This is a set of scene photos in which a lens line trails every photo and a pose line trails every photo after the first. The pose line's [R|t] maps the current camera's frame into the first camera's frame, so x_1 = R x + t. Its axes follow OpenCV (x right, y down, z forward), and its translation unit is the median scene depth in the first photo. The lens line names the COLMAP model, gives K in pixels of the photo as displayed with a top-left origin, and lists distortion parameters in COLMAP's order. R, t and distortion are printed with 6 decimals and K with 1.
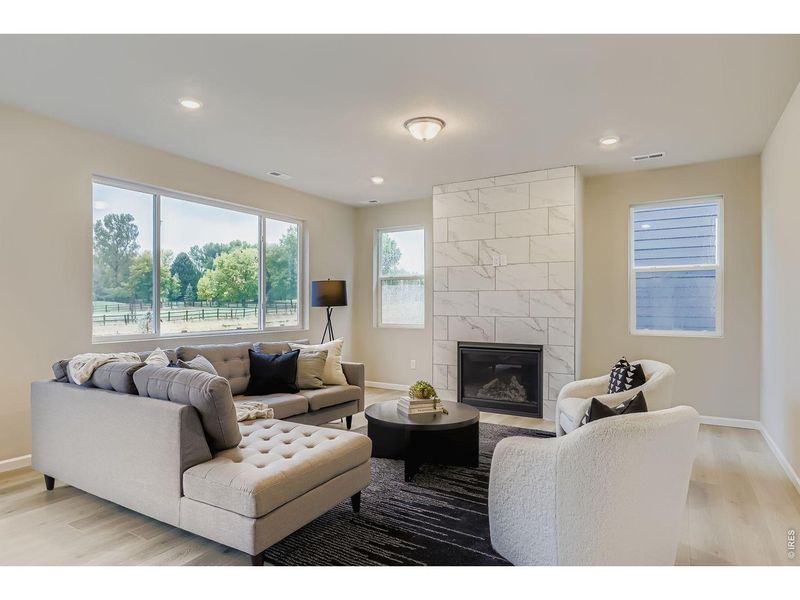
lens RADIAL K [[463.5, 0, 400.0], [0, 463.5, 300.0], [0, 0, 1]] dist [-0.001540, -0.000005]
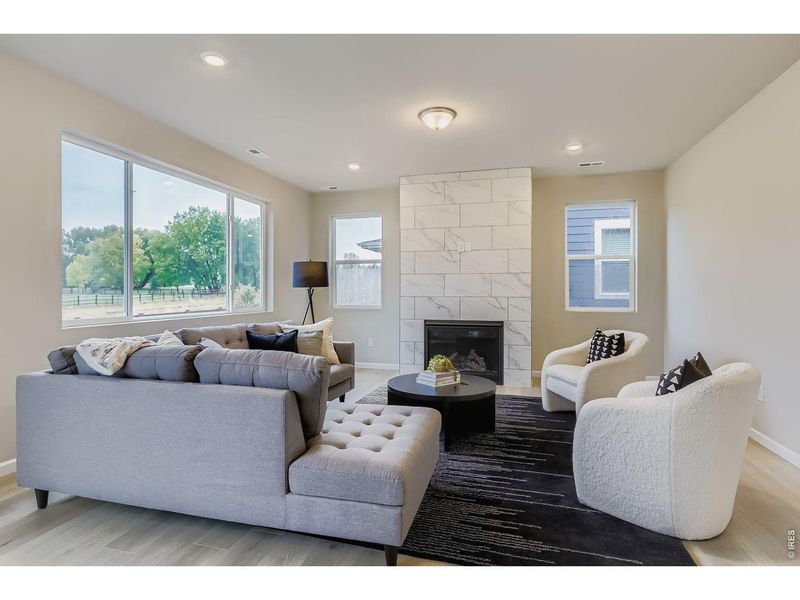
lens RADIAL K [[414.0, 0, 401.6], [0, 414.0, 285.0], [0, 0, 1]] dist [-0.001485, -0.000120]
pose [[0.962363, 0.003036, 0.271752, -0.228093], [-0.001687, 0.999985, -0.005199, 0.014510], [-0.271764, 0.004545, 0.962353, 0.085185]]
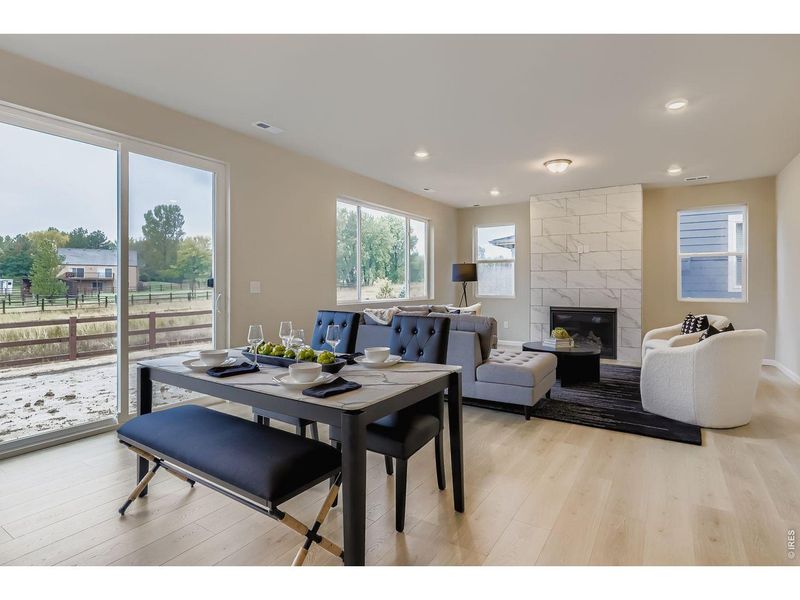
lens RADIAL K [[414.0, 0, 401.6], [0, 414.0, 285.0], [0, 0, 1]] dist [-0.001485, -0.000120]
pose [[0.999681, -0.001157, -0.025237, -0.346977], [0.001449, 0.999932, 0.011565, 0.010091], [0.025222, -0.011598, 0.999615, -0.316261]]
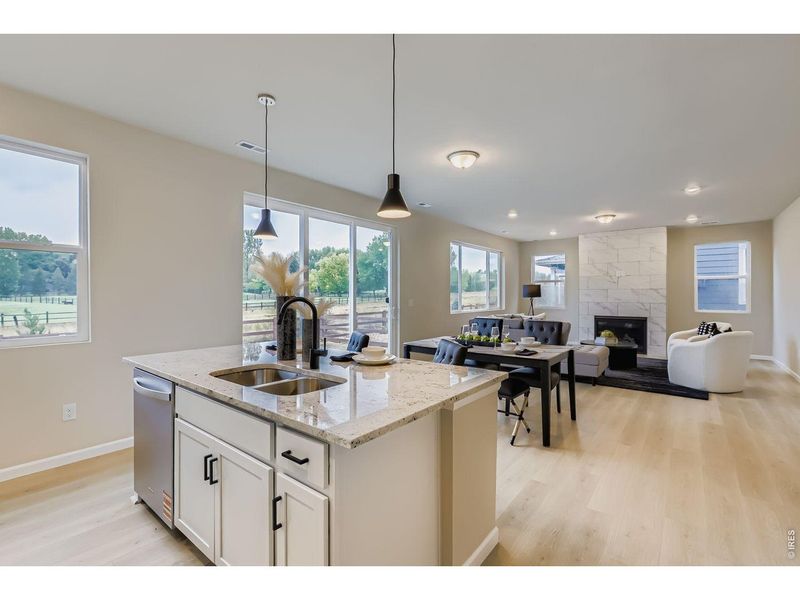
lens RADIAL K [[361.6, 0, 403.2], [0, 361.6, 294.4], [0, 0, 1]] dist [-0.001261, 0.000188]
pose [[0.992757, -0.001197, -0.120134, -0.566085], [0.002381, 0.999950, 0.009717, -0.016999], [0.120116, -0.009933, 0.992710, -0.681139]]
